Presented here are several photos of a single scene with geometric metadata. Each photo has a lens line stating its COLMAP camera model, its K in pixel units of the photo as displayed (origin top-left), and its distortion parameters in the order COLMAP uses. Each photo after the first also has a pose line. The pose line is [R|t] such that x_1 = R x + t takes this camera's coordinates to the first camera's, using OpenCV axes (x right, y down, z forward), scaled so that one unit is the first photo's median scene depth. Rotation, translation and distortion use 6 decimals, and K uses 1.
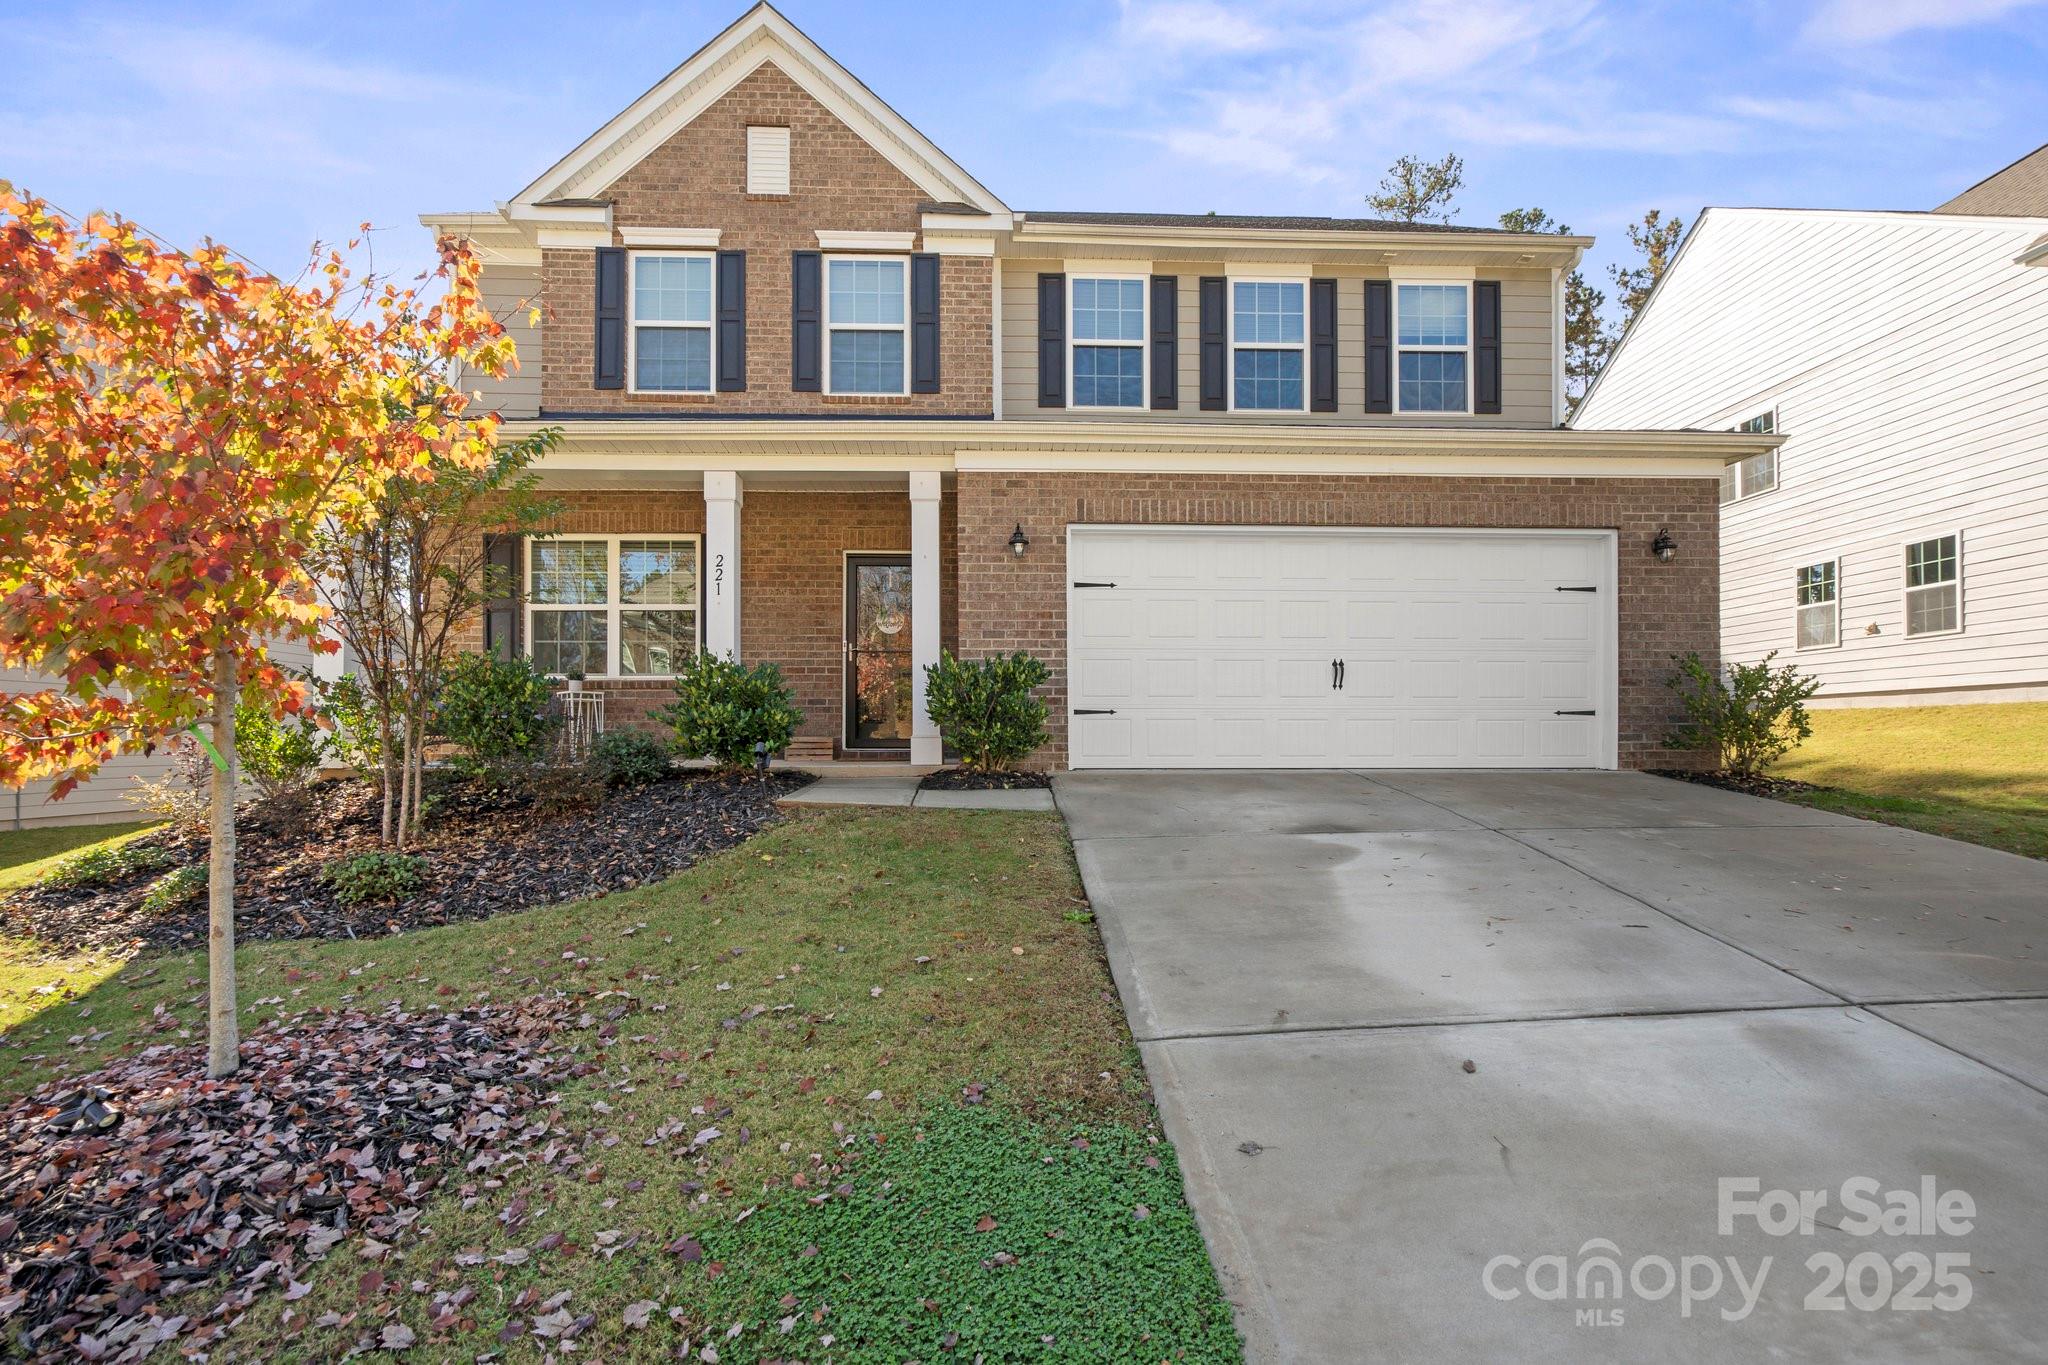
lens RADIAL K [[945.9, 0, 1020.2], [0, 945.9, 730.2], [0, 0, 1]] dist [-0.004421, 0.003843]
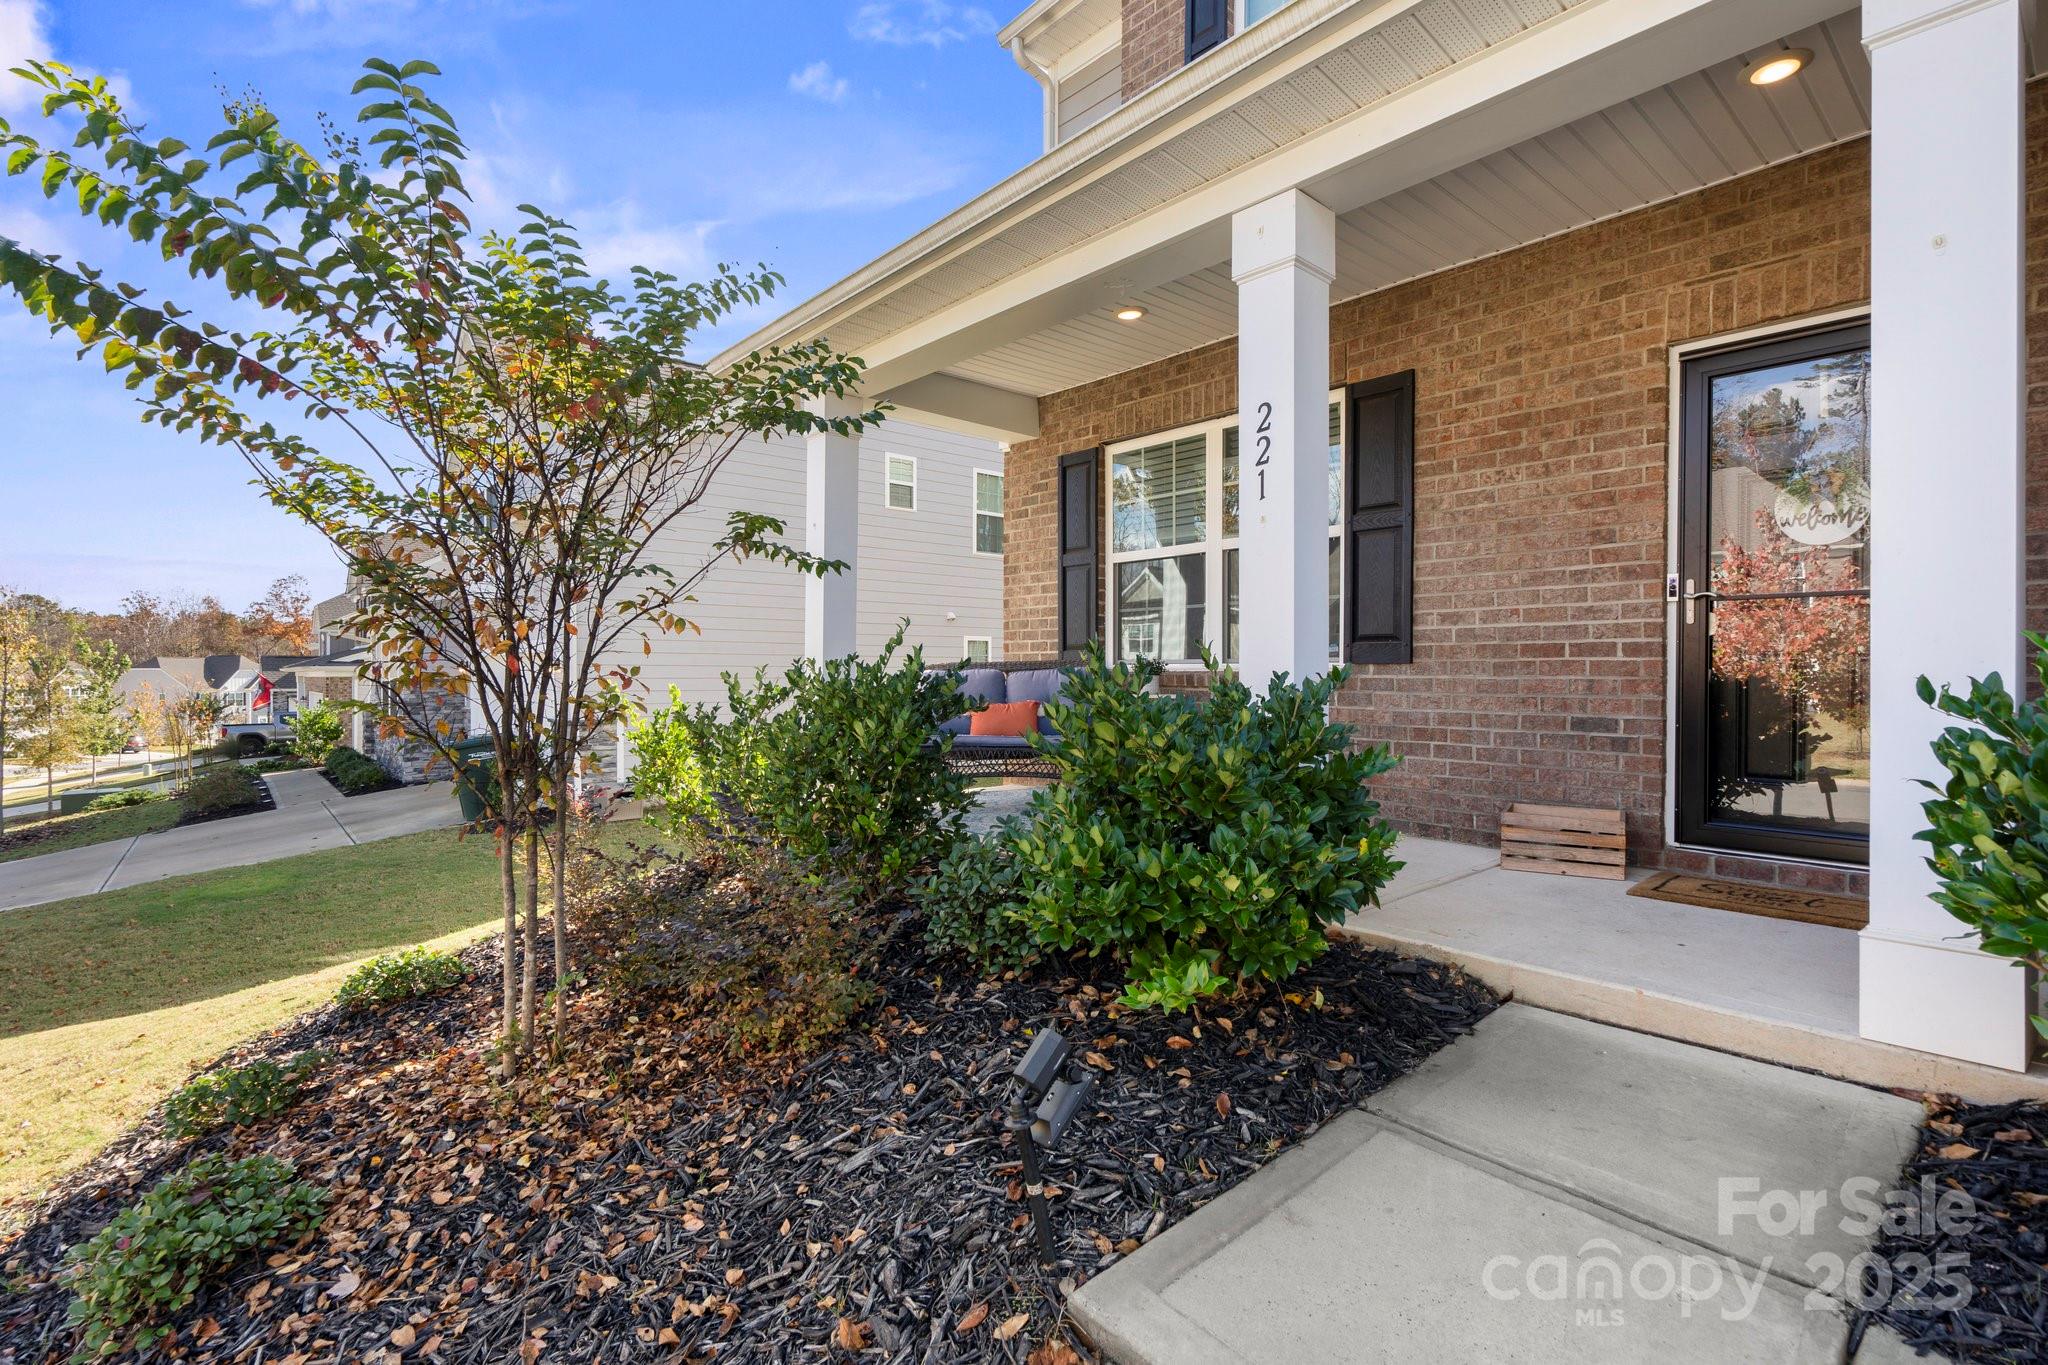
lens RADIAL K [[945.9, 0, 1032.3], [0, 945.9, 678.1], [0, 0, 1]] dist [-0.004421, 0.003843]
pose [[0.639131, 0.010304, -0.769029, -0.051317], [0.006740, 0.999797, 0.018998, -0.060308], [0.769068, -0.017325, 0.638932, 0.539006]]
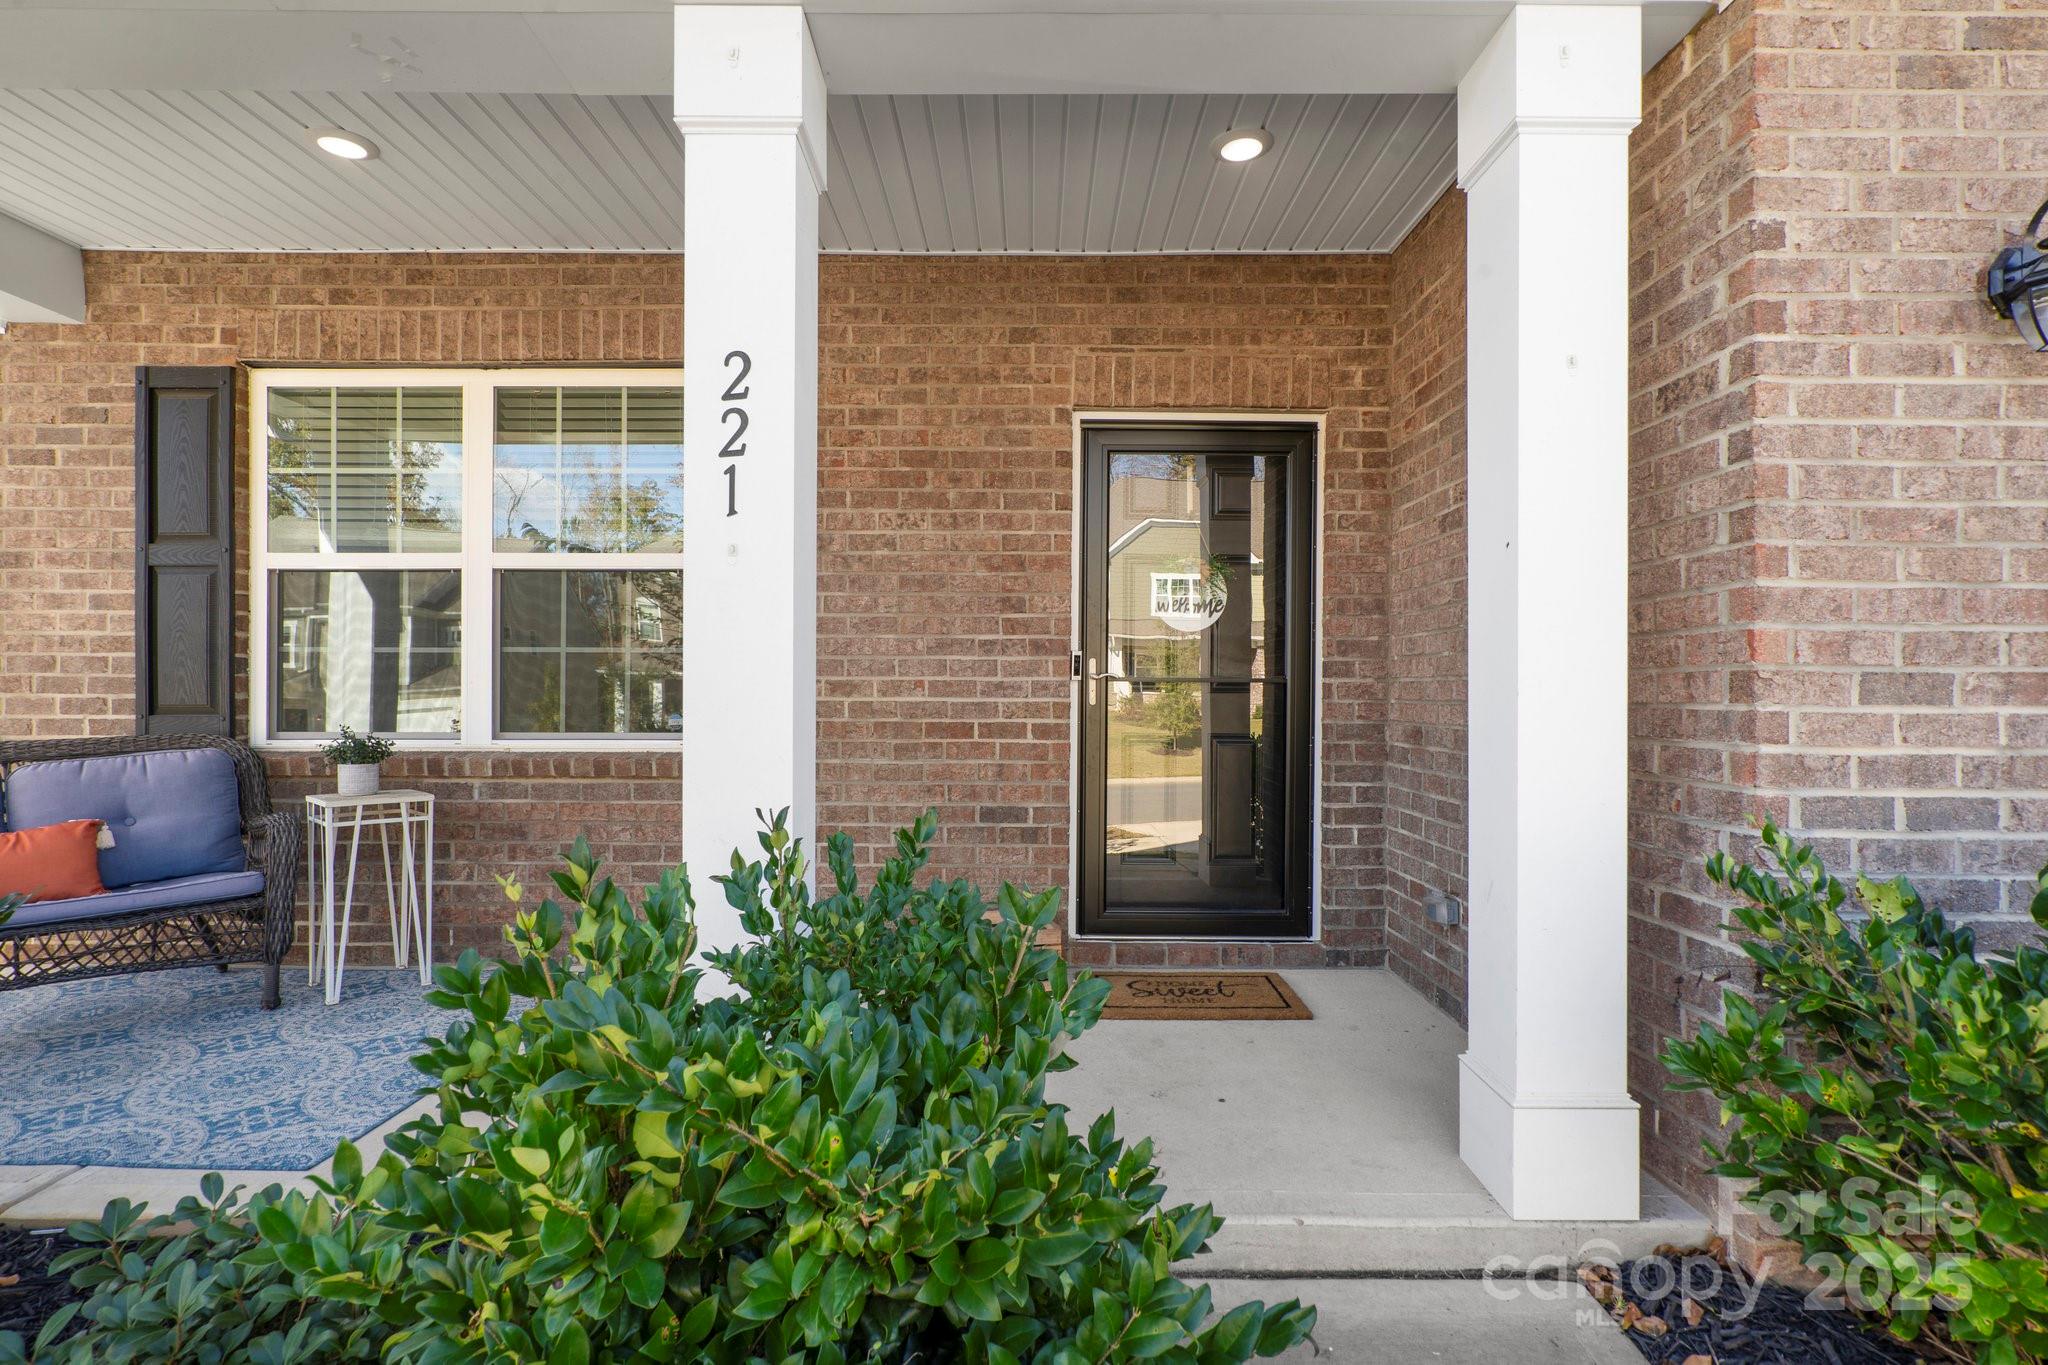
lens RADIAL K [[945.9, 0, 1023.7], [0, 945.9, 689.5], [0, 0, 1]] dist [-0.004421, 0.003843]
pose [[0.999119, 0.007756, -0.041252, -0.192174], [-0.007288, 0.999907, 0.011486, -0.084021], [0.041337, -0.011175, 0.999083, 0.625528]]
